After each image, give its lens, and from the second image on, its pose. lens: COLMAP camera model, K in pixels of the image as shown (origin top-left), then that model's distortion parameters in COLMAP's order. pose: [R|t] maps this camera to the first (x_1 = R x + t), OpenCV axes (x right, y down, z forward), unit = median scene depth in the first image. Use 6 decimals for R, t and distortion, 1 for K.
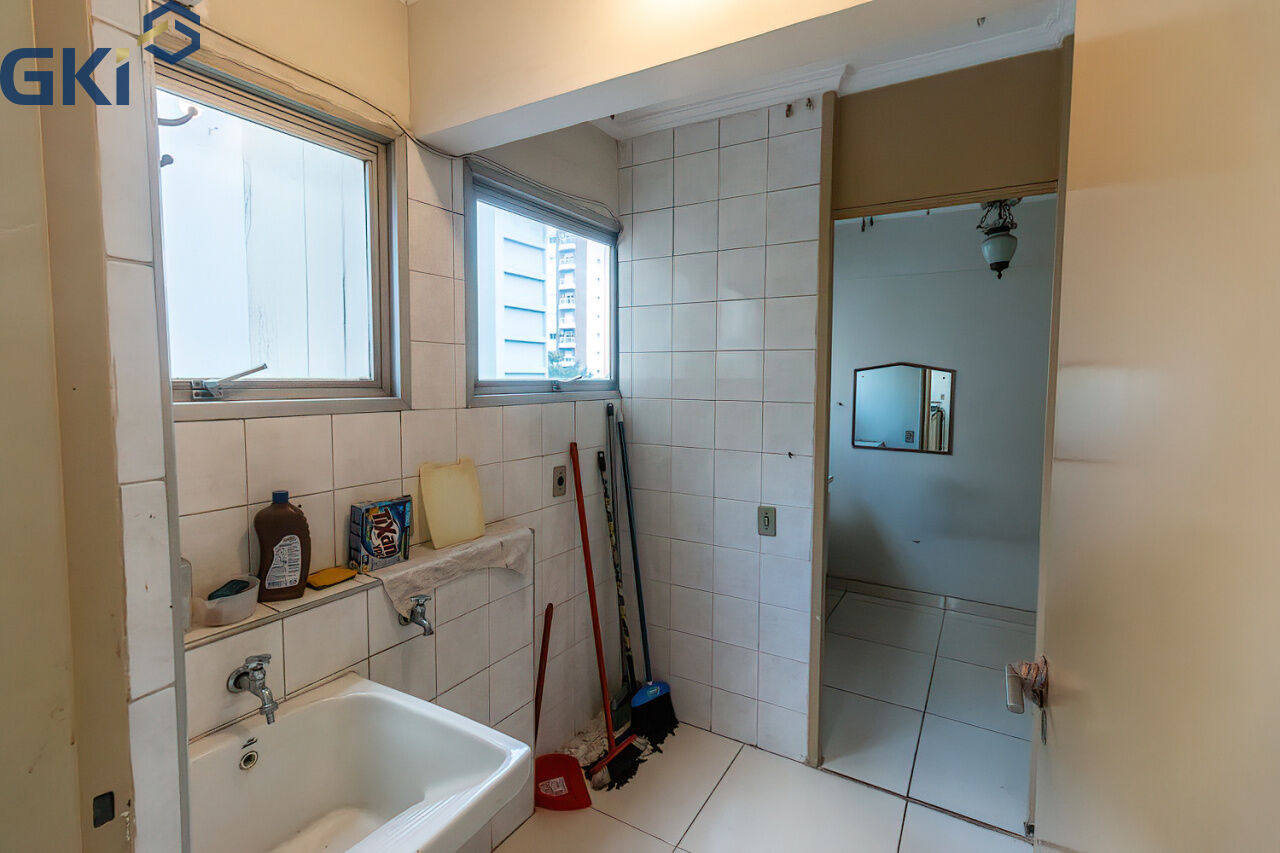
lens RADIAL K [[570.8, 0, 634.6], [0, 570.8, 402.7], [0, 0, 1]] dist [0.001446, 0.000256]
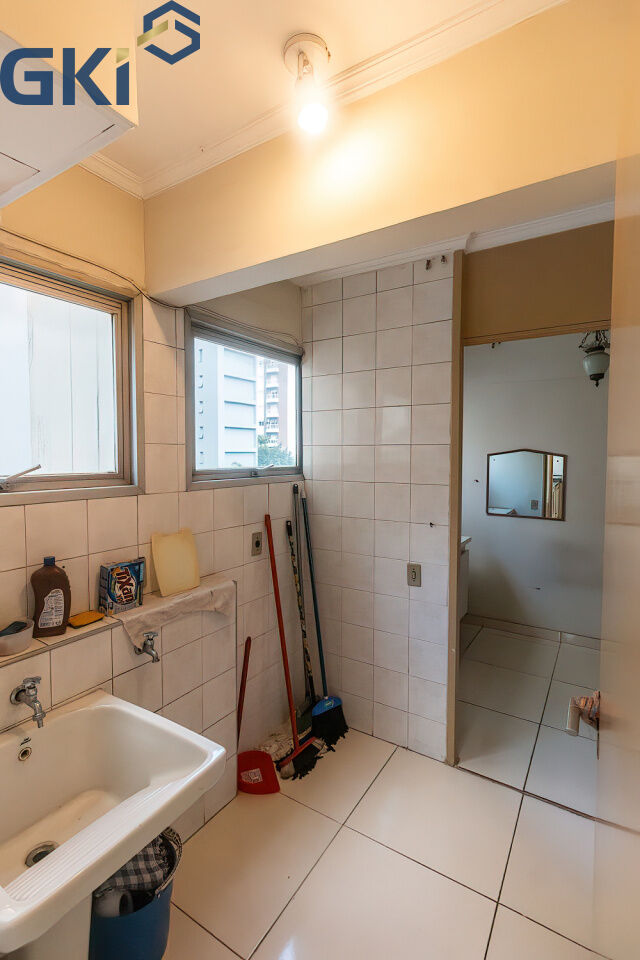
lens RADIAL K [[440.6, 0, 306.0], [0, 440.6, 467.1], [0, 0, 1]] dist [0.002141, 0.000793]
pose [[0.999115, -0.003696, -0.041899, 0.027346], [0.003031, 0.999869, -0.015912, -0.025681], [0.041952, 0.015771, 0.998995, -0.026540]]
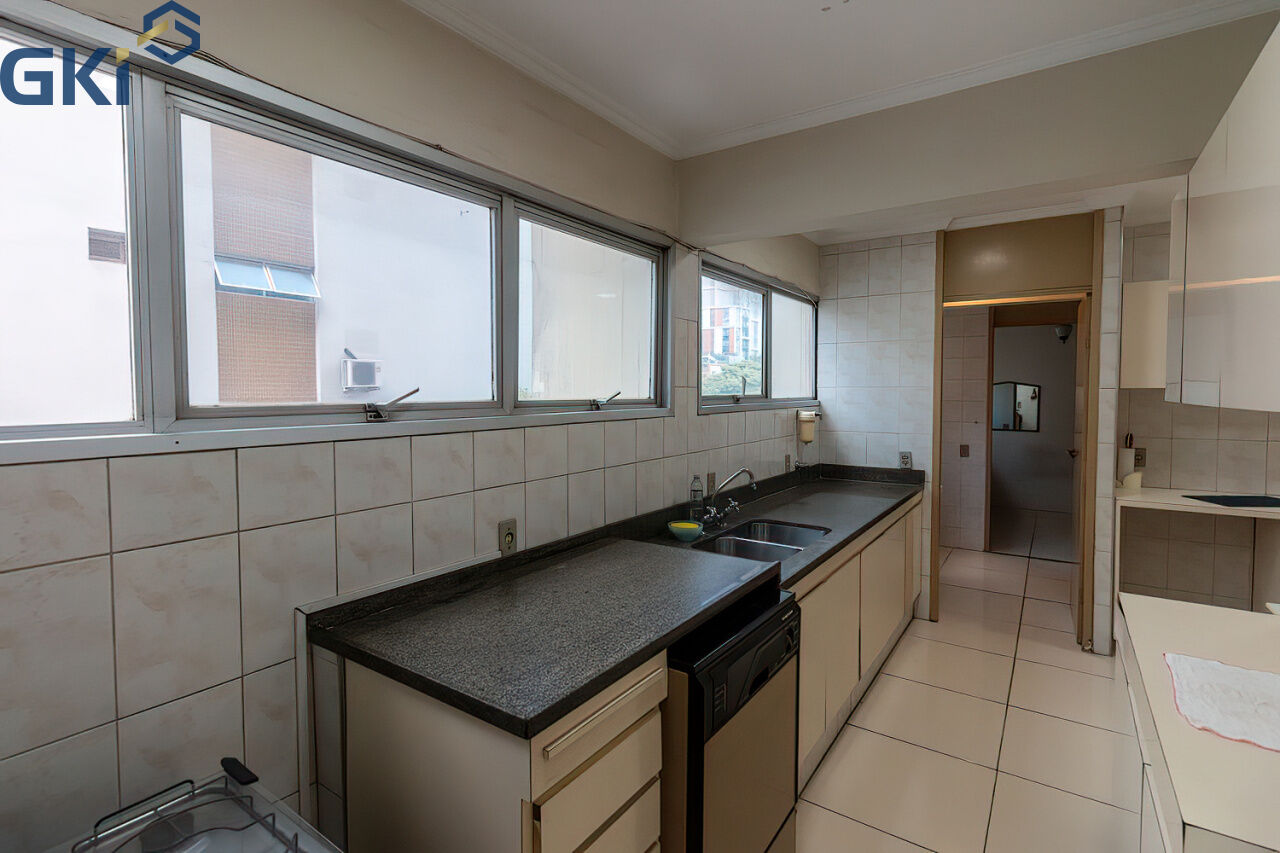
lens RADIAL K [[606.5, 0, 639.5], [0, 606.5, 417.2], [0, 0, 1]] dist [-0.000305, 0.000030]
pose [[0.998023, -0.016205, -0.060726, -1.020856], [0.015668, 0.999834, -0.009309, 0.071034], [0.060866, 0.008339, 0.998111, -1.704567]]
